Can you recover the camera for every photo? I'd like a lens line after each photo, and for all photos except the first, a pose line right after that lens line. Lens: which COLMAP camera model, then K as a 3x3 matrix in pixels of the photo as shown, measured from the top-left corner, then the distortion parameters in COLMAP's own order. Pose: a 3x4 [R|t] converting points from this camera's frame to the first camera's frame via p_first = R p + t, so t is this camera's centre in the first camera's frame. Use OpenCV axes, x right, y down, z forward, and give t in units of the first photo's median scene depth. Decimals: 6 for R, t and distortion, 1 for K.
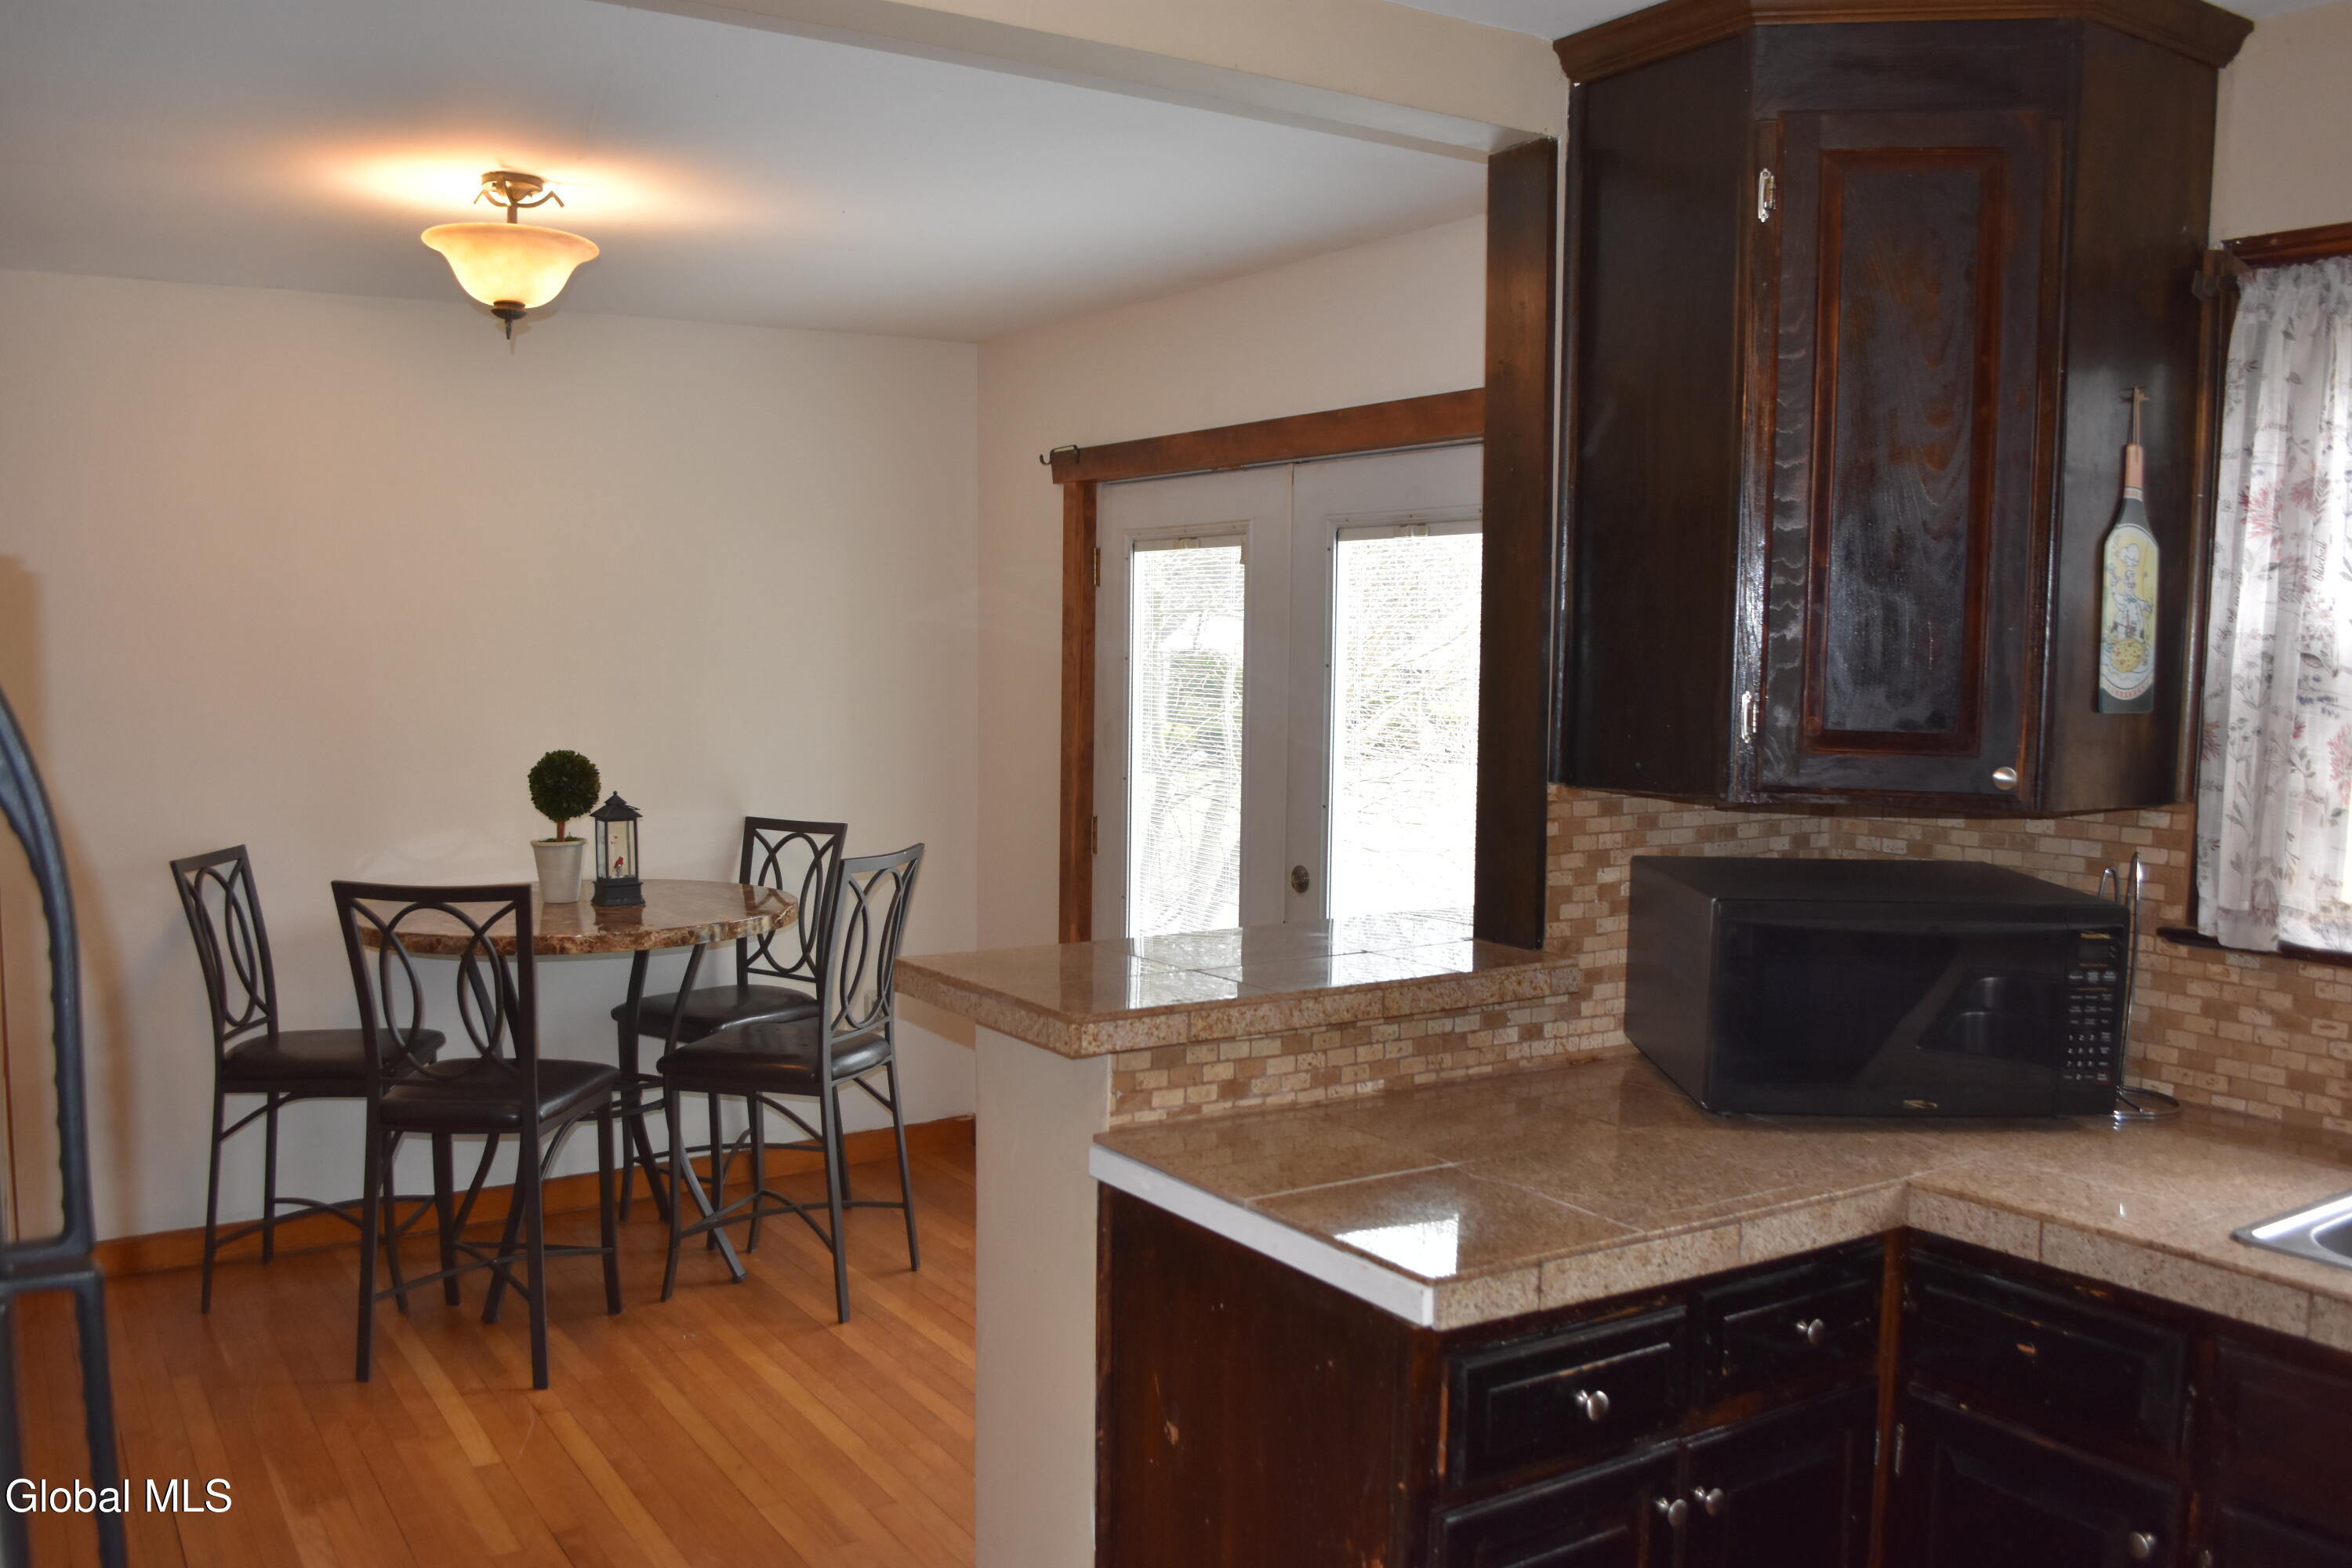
lens RADIAL K [[1911.4, 0, 1176.4], [0, 1911.4, 808.2], [0, 0, 1]] dist [-0.074191, 0.006527]
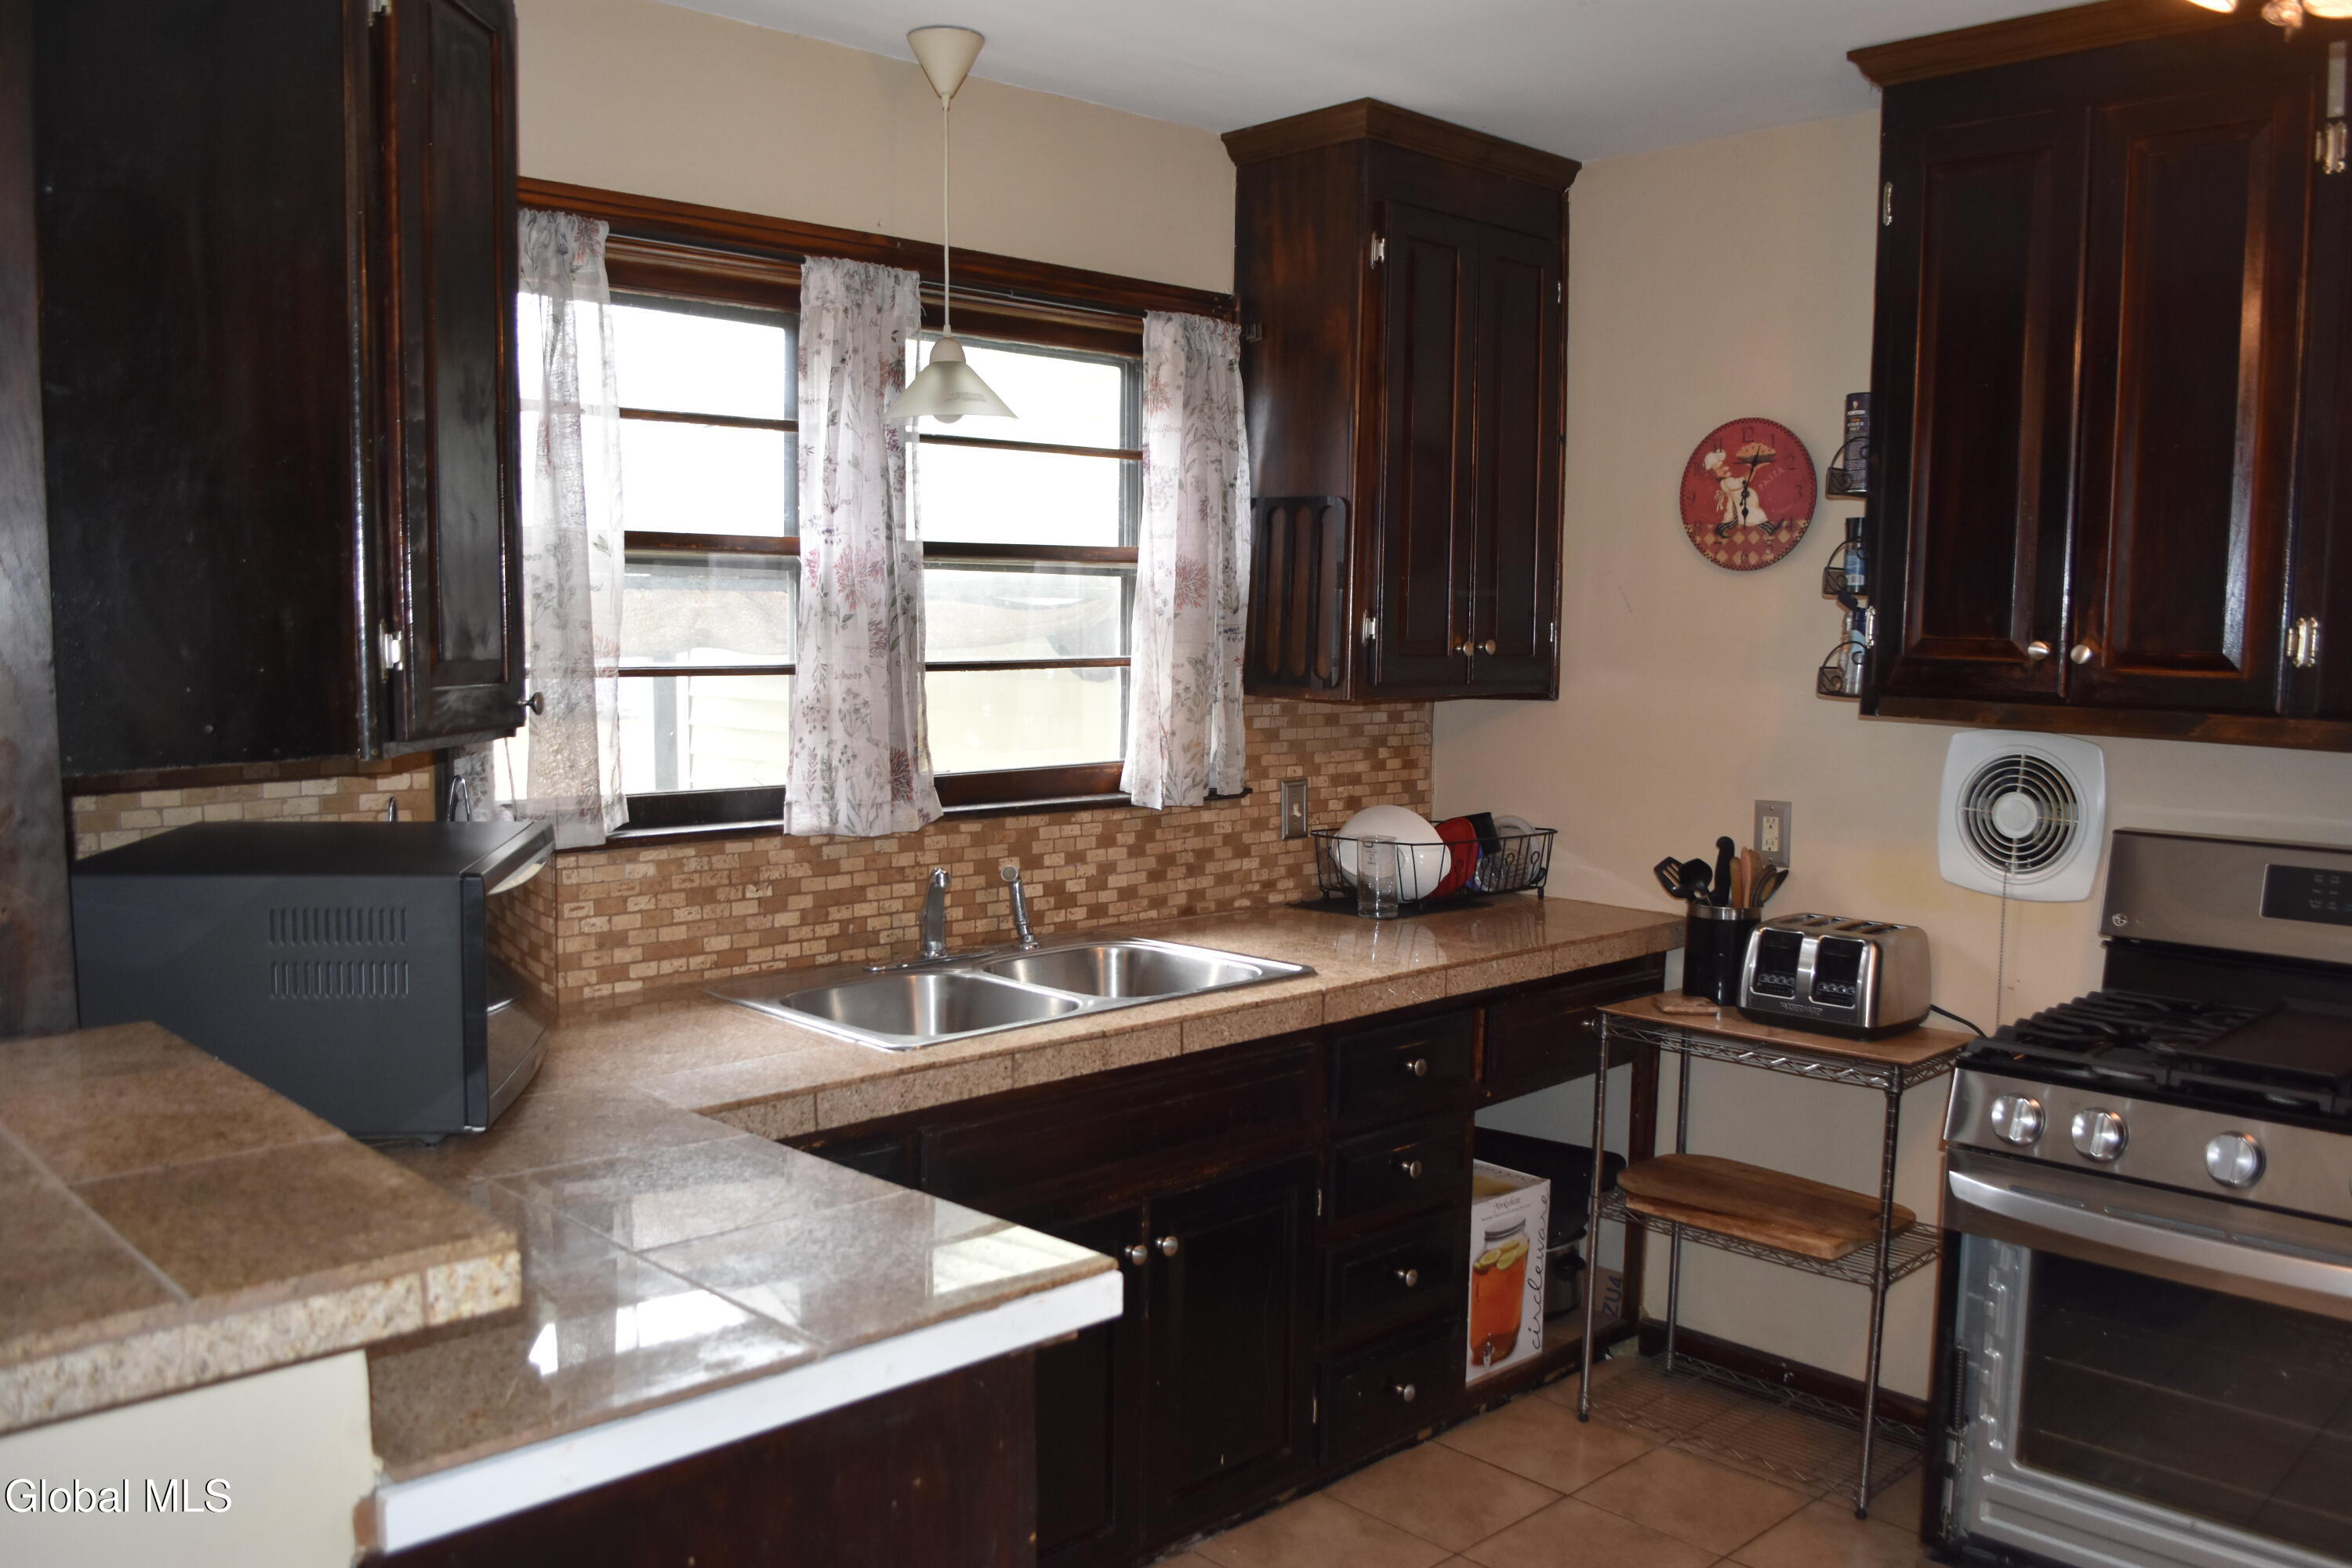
lens RADIAL K [[1911.4, 0, 1176.4], [0, 1911.4, 808.2], [0, 0, 1]] dist [-0.074191, 0.006527]
pose [[-0.179201, -0.118334, 0.976670, -0.355481], [0.074173, 0.988289, 0.133352, -0.043721], [-0.981012, 0.096339, -0.168325, 0.523935]]
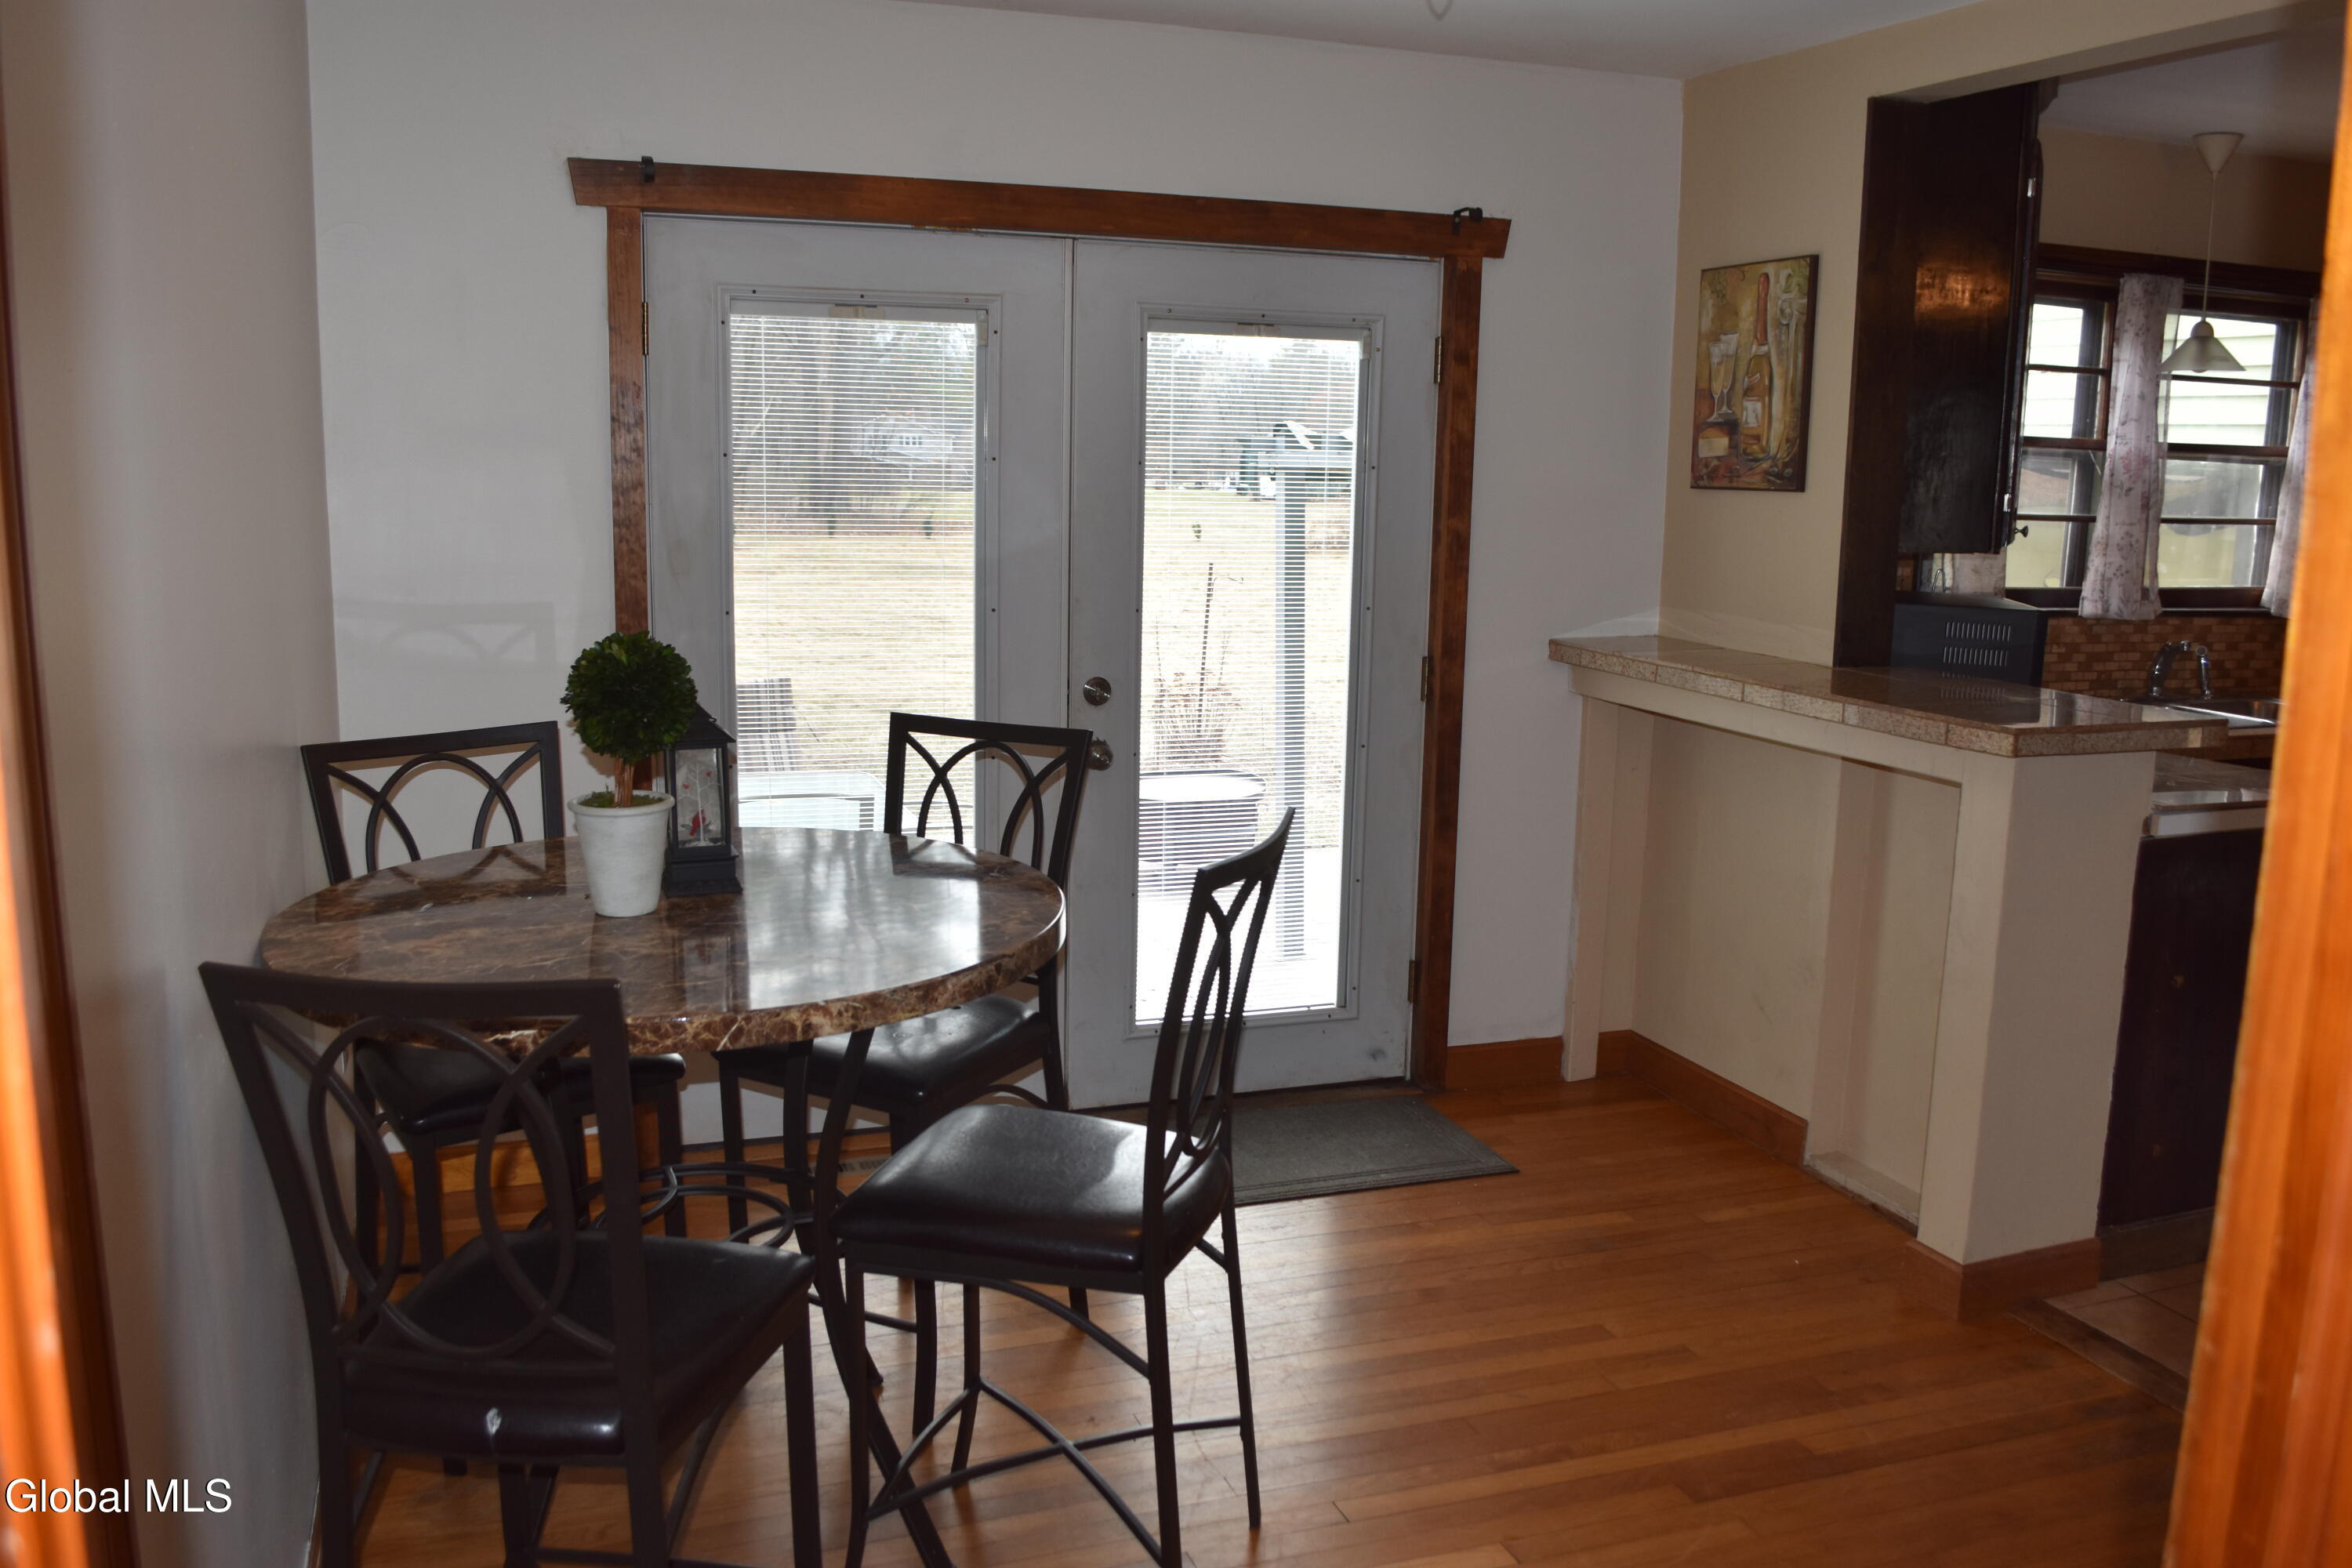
lens RADIAL K [[1911.4, 0, 1176.4], [0, 1911.4, 808.2], [0, 0, 1]] dist [-0.074191, 0.006527]
pose [[0.220443, -0.190588, 0.956599, -0.913658], [0.066604, 0.981377, 0.180176, -0.082577], [-0.973123, 0.023995, 0.229031, 0.828930]]
